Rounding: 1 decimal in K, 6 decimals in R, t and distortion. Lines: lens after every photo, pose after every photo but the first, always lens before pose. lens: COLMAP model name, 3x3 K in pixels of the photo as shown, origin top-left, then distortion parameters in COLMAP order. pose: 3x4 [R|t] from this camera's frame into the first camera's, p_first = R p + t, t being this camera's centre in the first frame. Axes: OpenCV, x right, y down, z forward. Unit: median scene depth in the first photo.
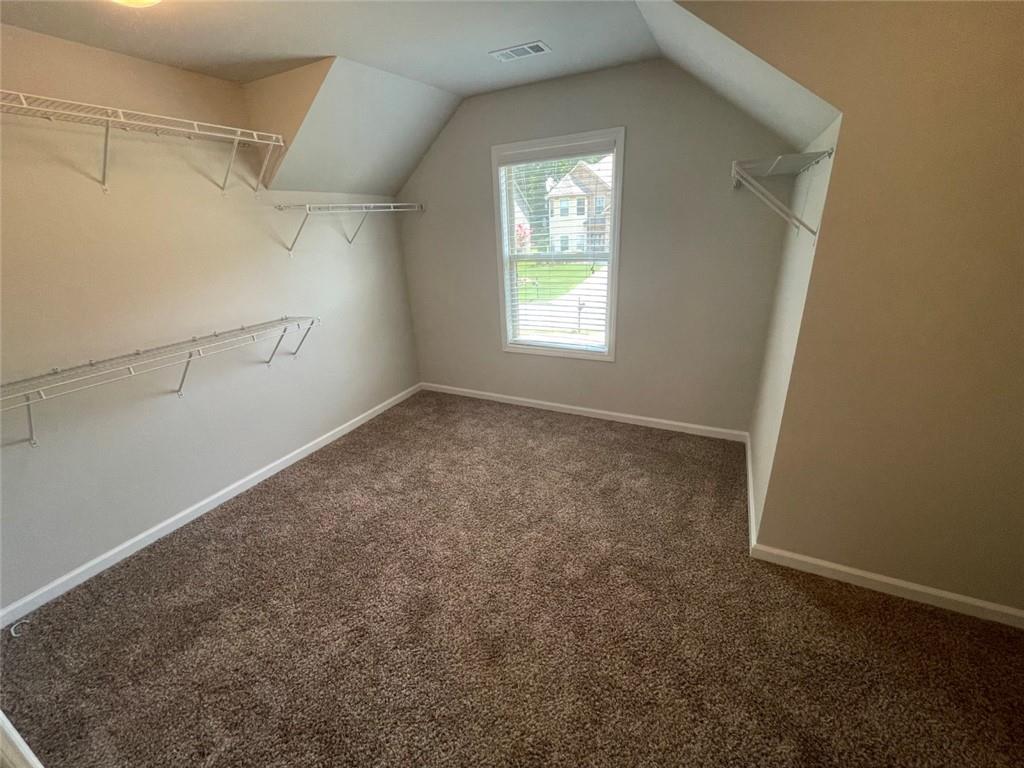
lens RADIAL K [[417.4, 0, 505.8], [0, 417.4, 384.2], [0, 0, 1]] dist [-0.000502, 0.000315]
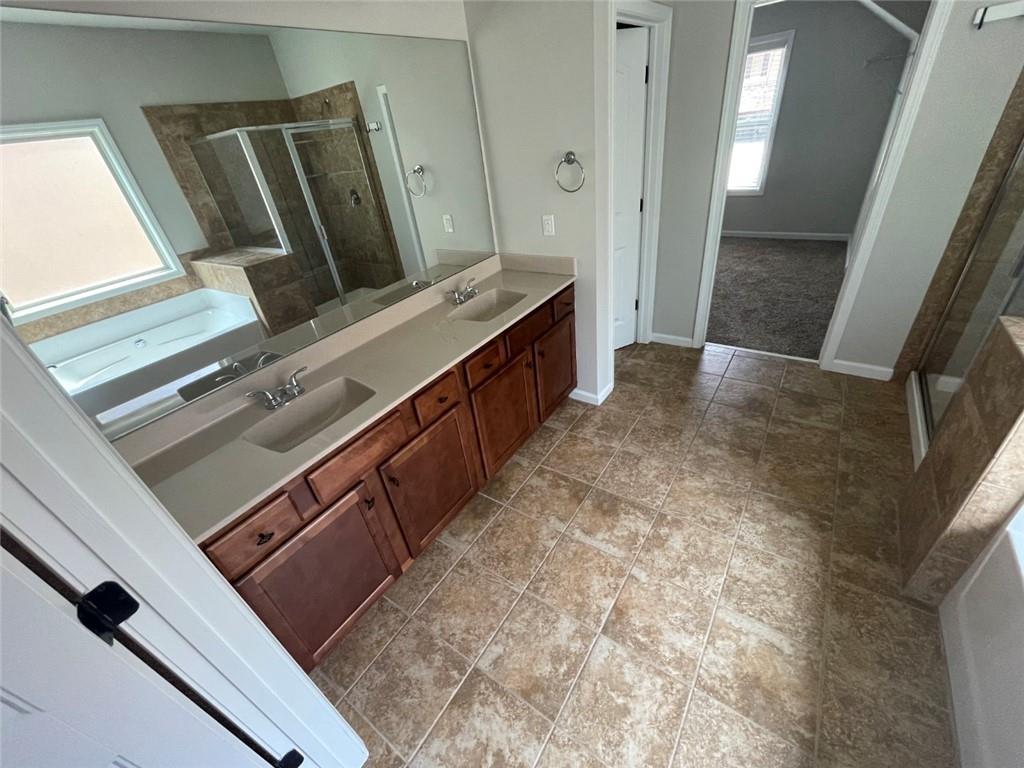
lens RADIAL K [[417.4, 0, 505.8], [0, 417.4, 384.2], [0, 0, 1]] dist [-0.000502, 0.000315]
pose [[0.988365, 0.016388, -0.151213, -0.483475], [0.015036, 0.978781, 0.204355, 0.327532], [0.151353, -0.204251, 0.967147, -0.883343]]
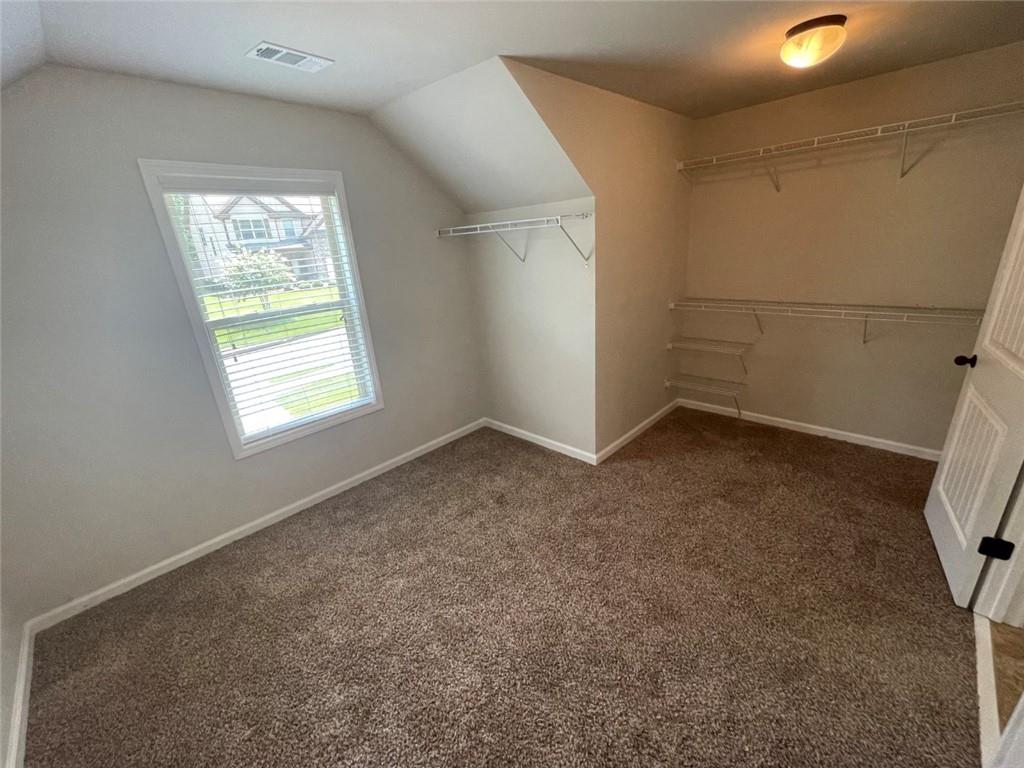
lens RADIAL K [[417.4, 0, 505.8], [0, 417.4, 384.2], [0, 0, 1]] dist [-0.000502, 0.000315]
pose [[0.302791, -0.280084, 0.910972, -0.534731], [0.400123, 0.904883, 0.145218, -0.135532], [-0.864996, 0.320531, 0.386059, 0.393334]]
